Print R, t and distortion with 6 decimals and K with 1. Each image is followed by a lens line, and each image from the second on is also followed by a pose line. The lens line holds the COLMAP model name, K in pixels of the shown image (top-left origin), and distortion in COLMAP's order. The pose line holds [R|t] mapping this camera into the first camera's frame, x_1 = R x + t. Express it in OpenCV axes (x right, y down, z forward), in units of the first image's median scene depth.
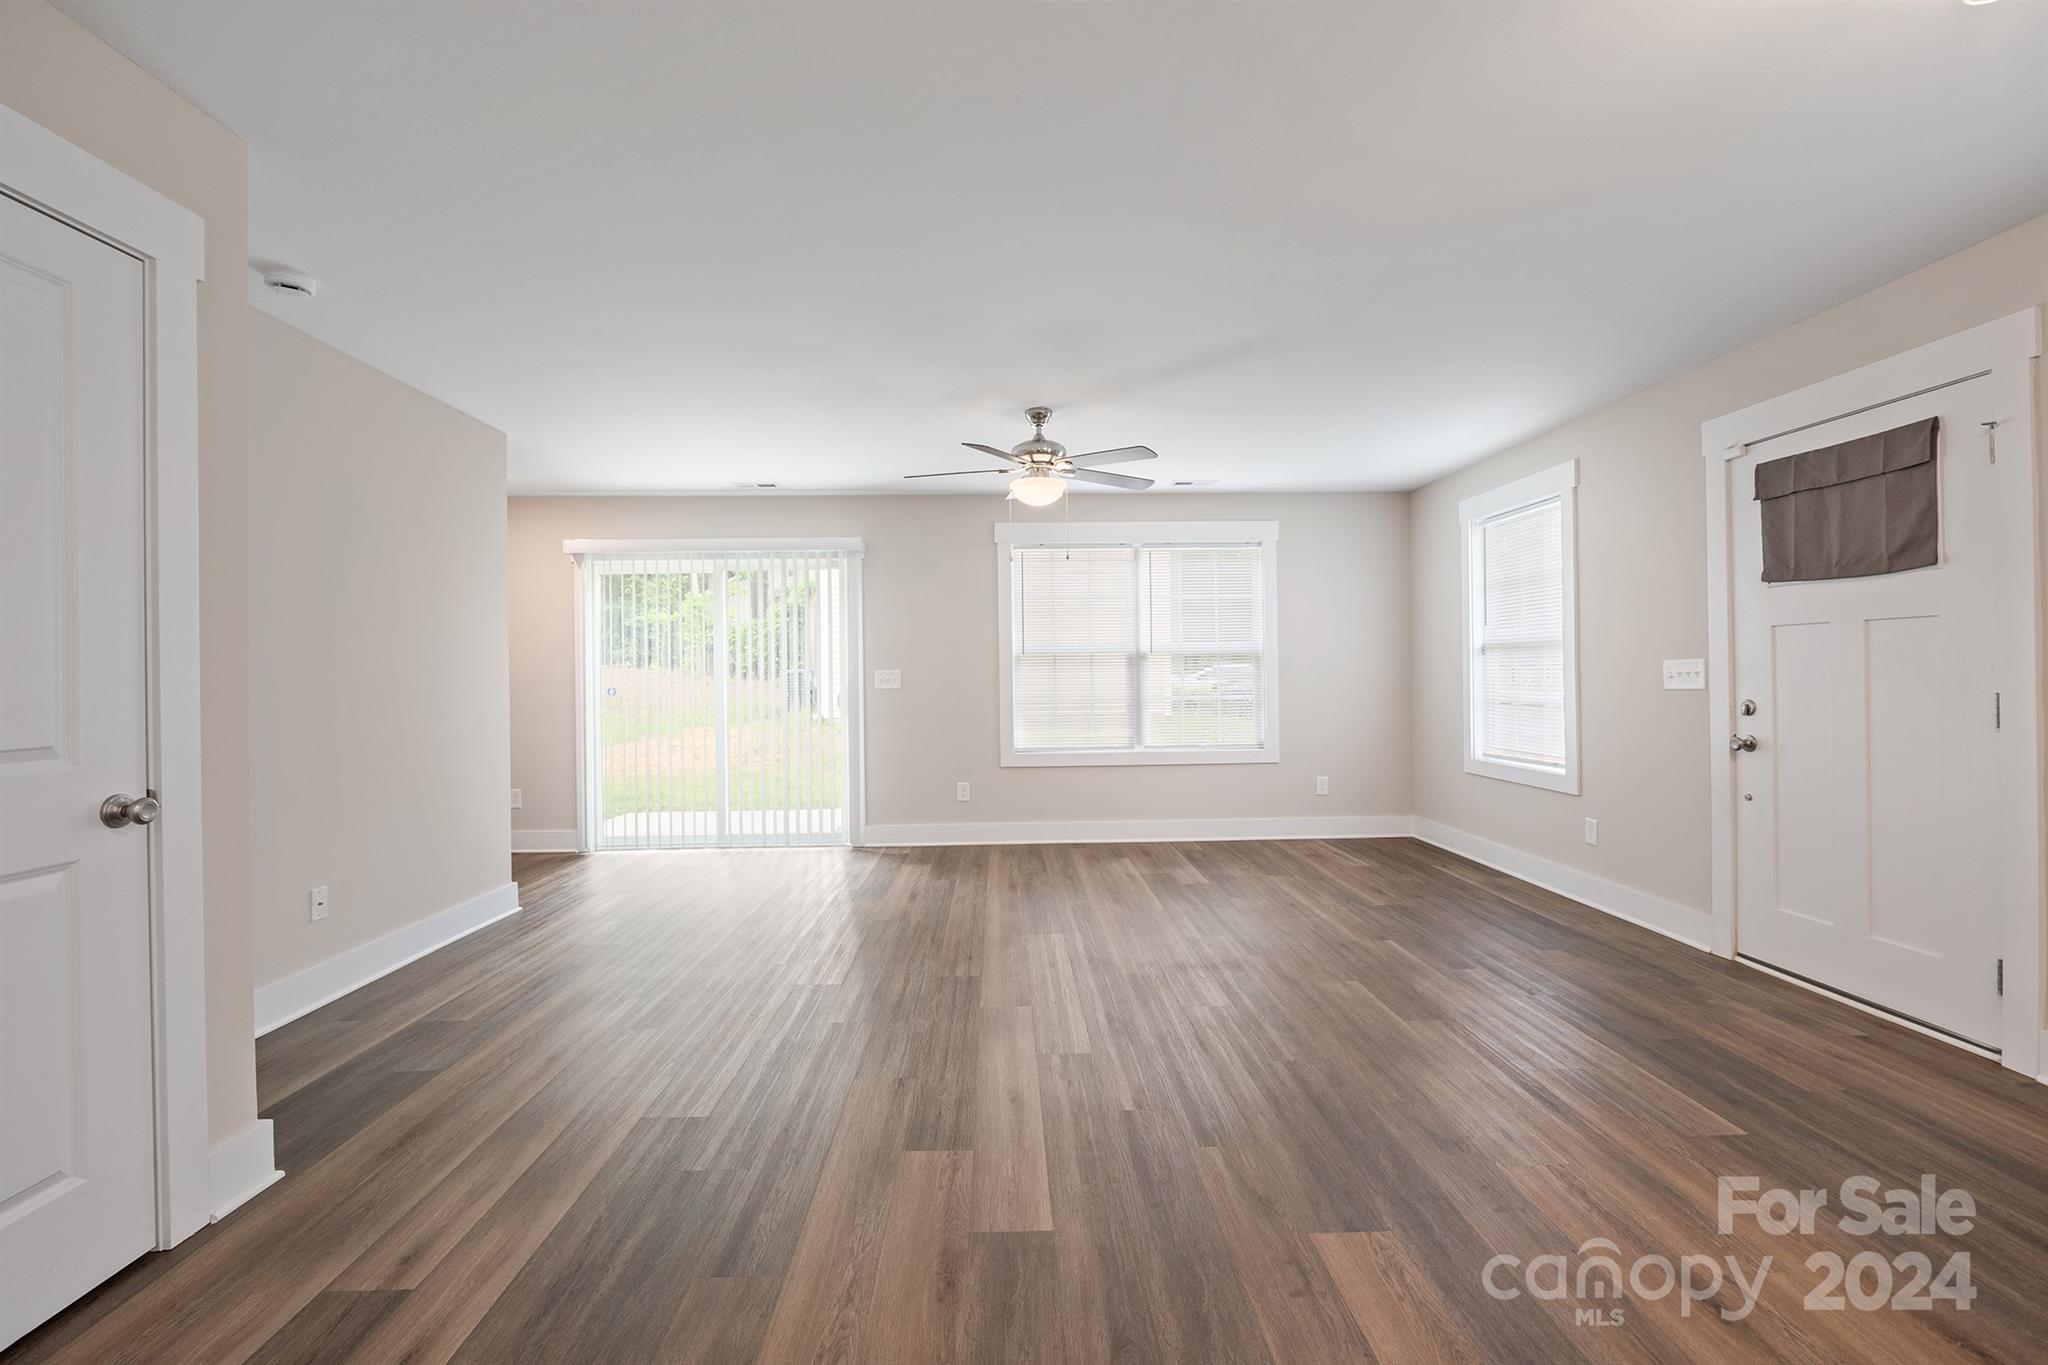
lens RADIAL K [[855.0, 0, 1022.2], [0, 855.0, 671.3], [0, 0, 1]] dist [-0.008607, 0.000054]
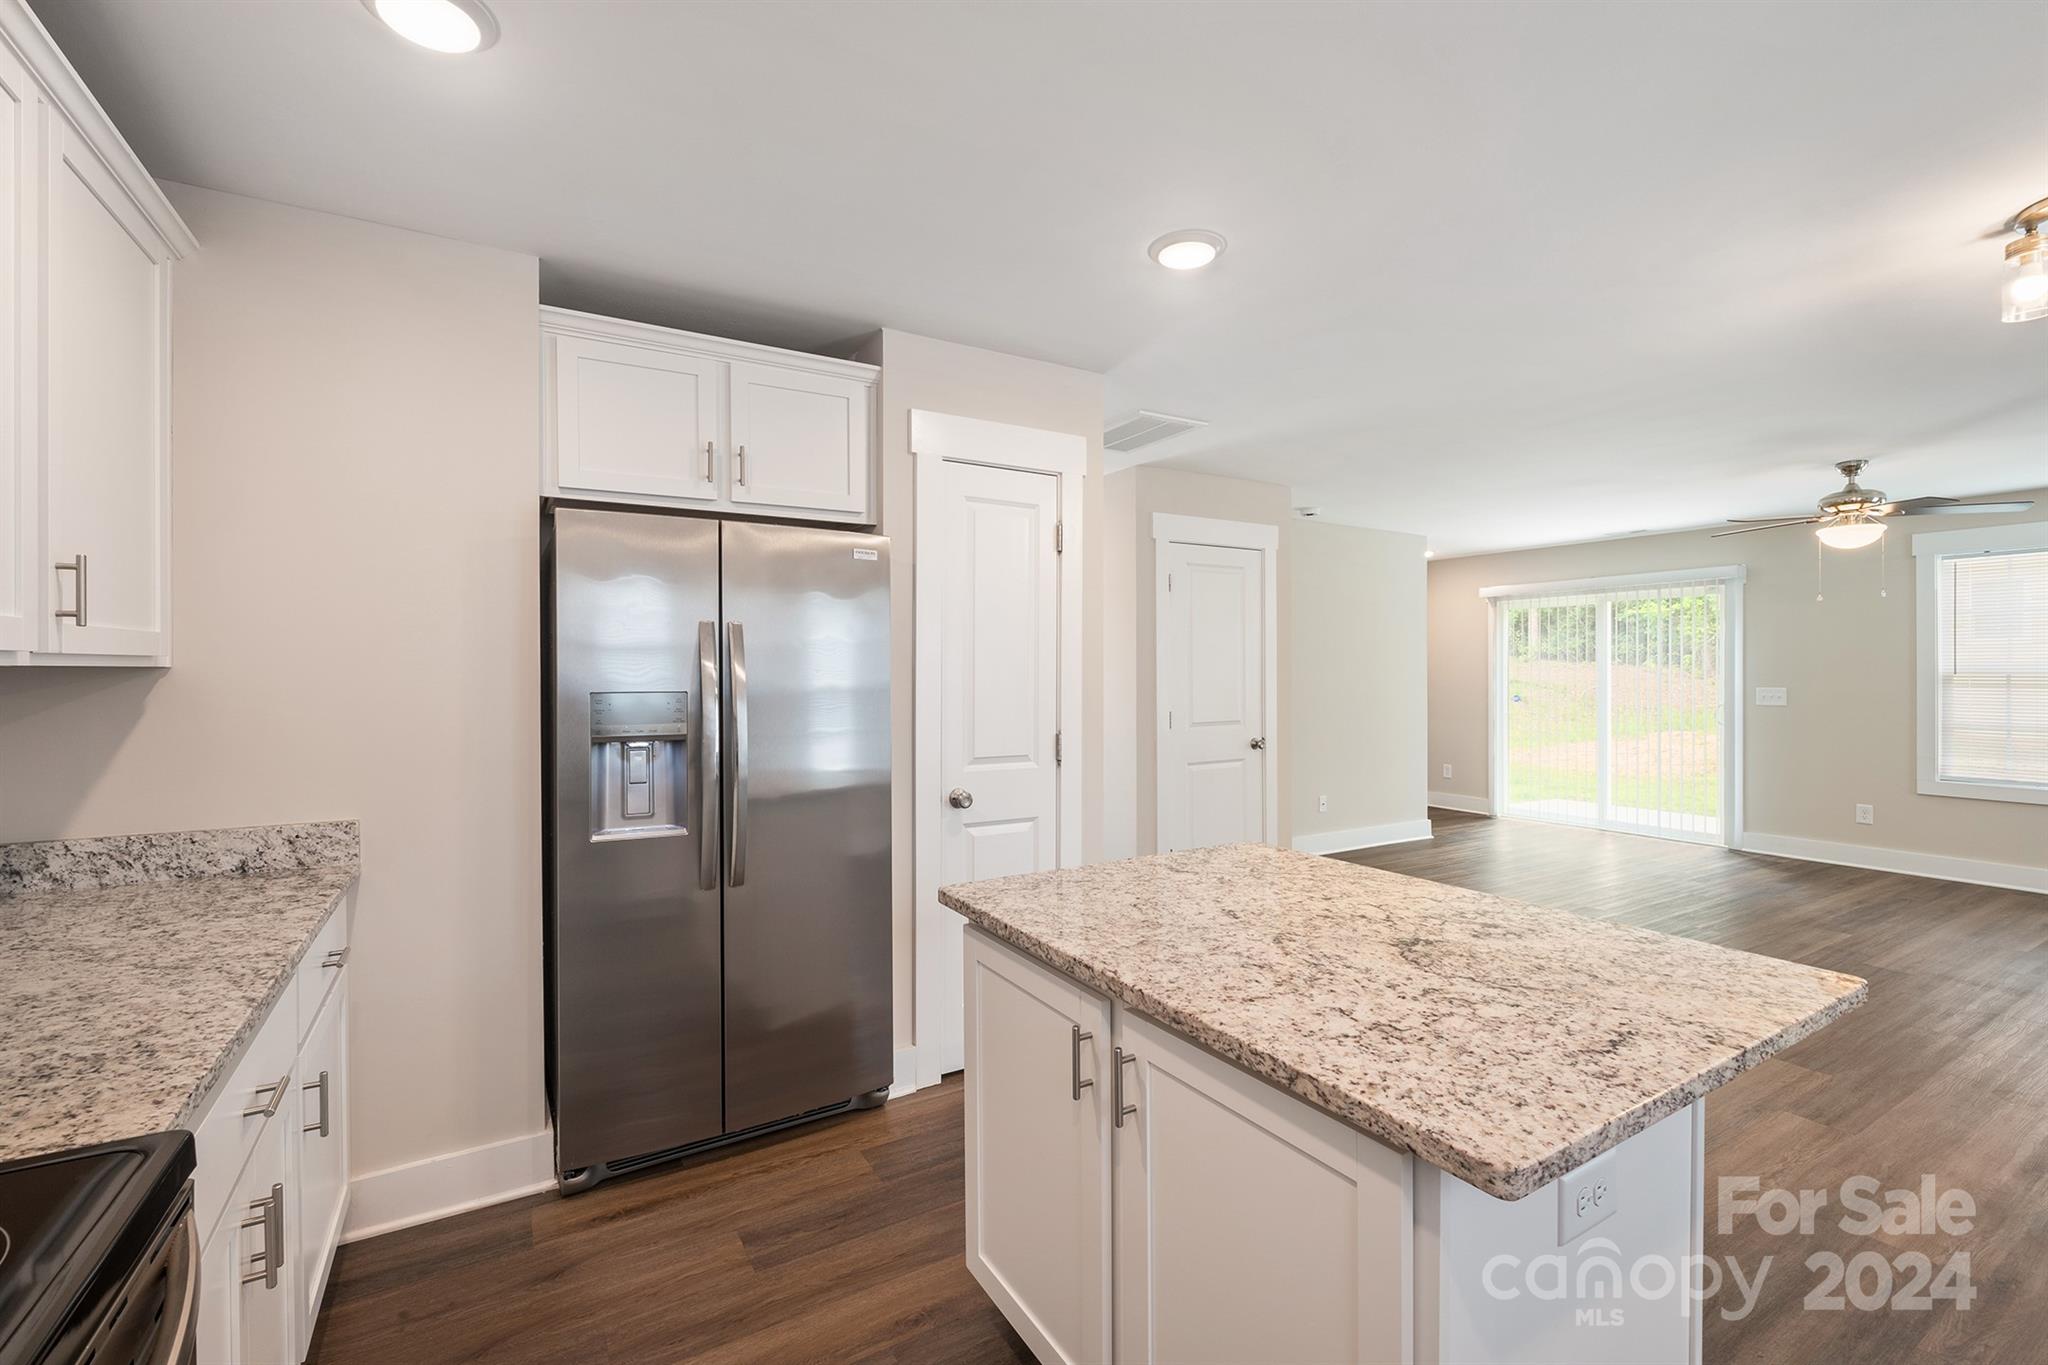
lens RADIAL K [[875.4, 0, 1017.6], [0, 875.4, 673.0], [0, 0, 1]] dist [-0.008002, -0.000781]
pose [[0.482798, 0.012055, -0.875649, 0.484160], [-0.000648, 0.999910, 0.013409, -0.048724], [0.875732, -0.005906, 0.482762, -0.482446]]
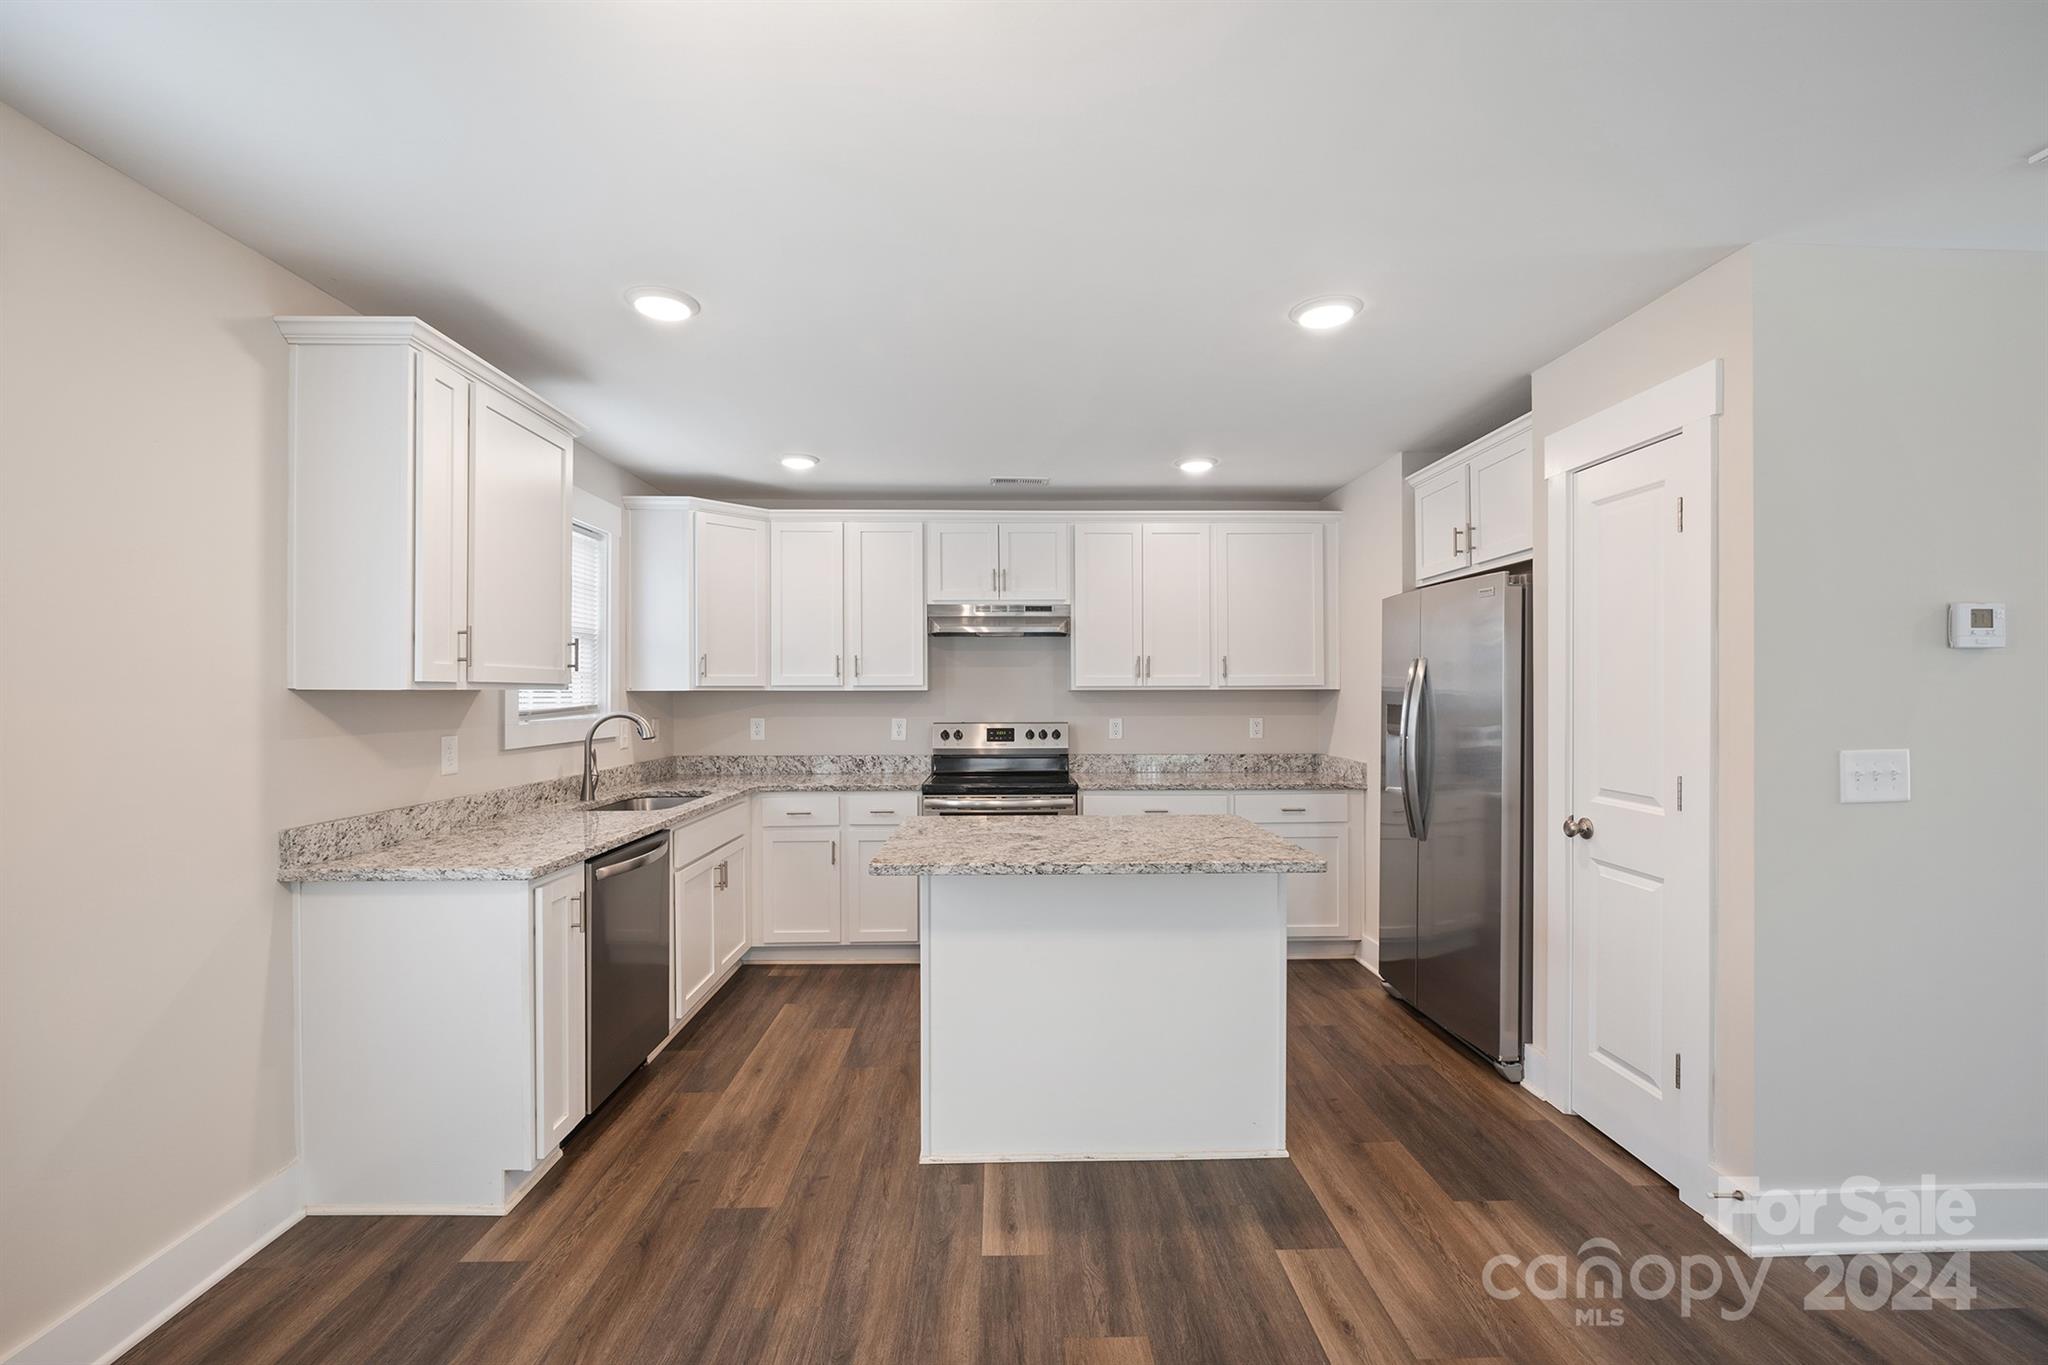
lens RADIAL K [[860.9, 0, 1021.7], [0, 860.9, 689.8], [0, 0, 1]] dist [-0.007597, -0.000105]
pose [[-0.999919, 0.012072, 0.003960, 0.262098], [0.012056, 0.999919, -0.004118, -0.045258], [-0.004009, -0.004070, -0.999984, 0.479179]]
